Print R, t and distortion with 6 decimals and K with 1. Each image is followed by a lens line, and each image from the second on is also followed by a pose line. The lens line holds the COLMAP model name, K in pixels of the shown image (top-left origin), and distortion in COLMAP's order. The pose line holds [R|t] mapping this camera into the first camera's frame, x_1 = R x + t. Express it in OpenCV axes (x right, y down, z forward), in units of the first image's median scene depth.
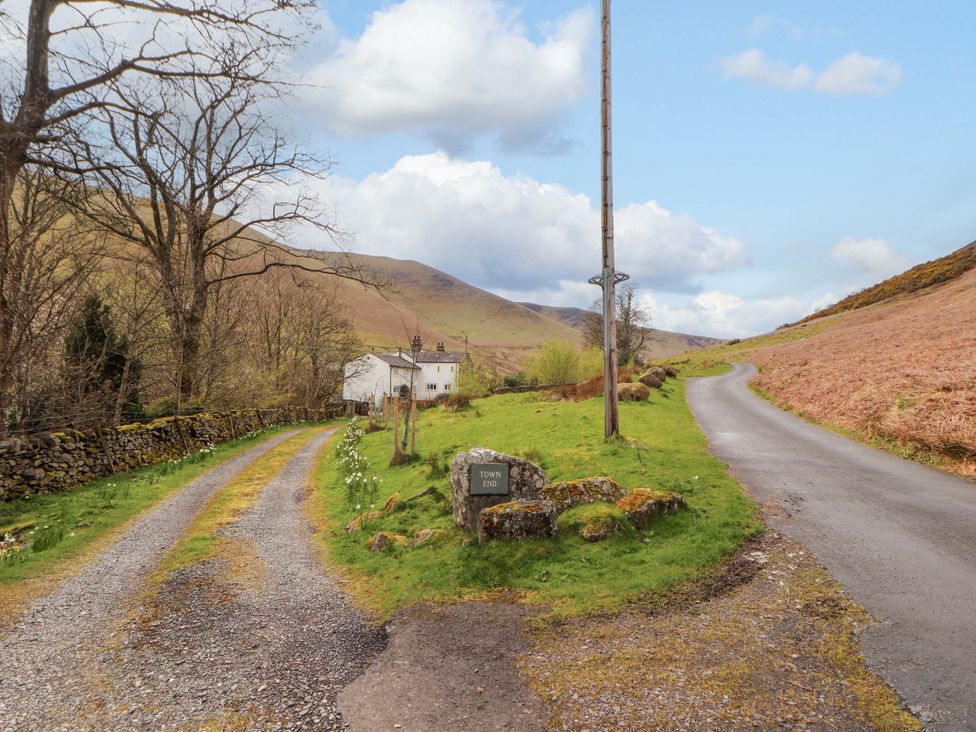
lens RADIAL K [[513.2, 0, 493.3], [0, 513.2, 354.4], [0, 0, 1]] dist [-0.001936, -0.012819]
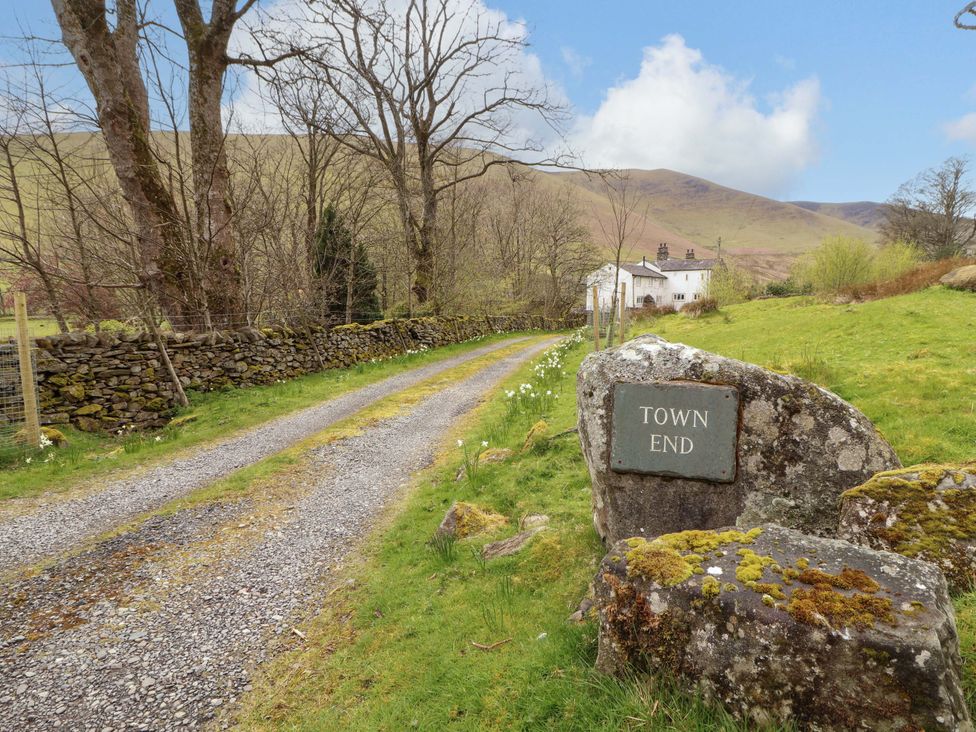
lens RADIAL K [[506.3, 0, 486.5], [0, 506.3, 343.5], [0, 0, 1]] dist [-0.001173, -0.013901]
pose [[0.884931, 0.023302, -0.465139, 0.013527], [0.046552, 0.989320, 0.138126, 0.049828], [0.463390, -0.143885, 0.874395, 0.242622]]
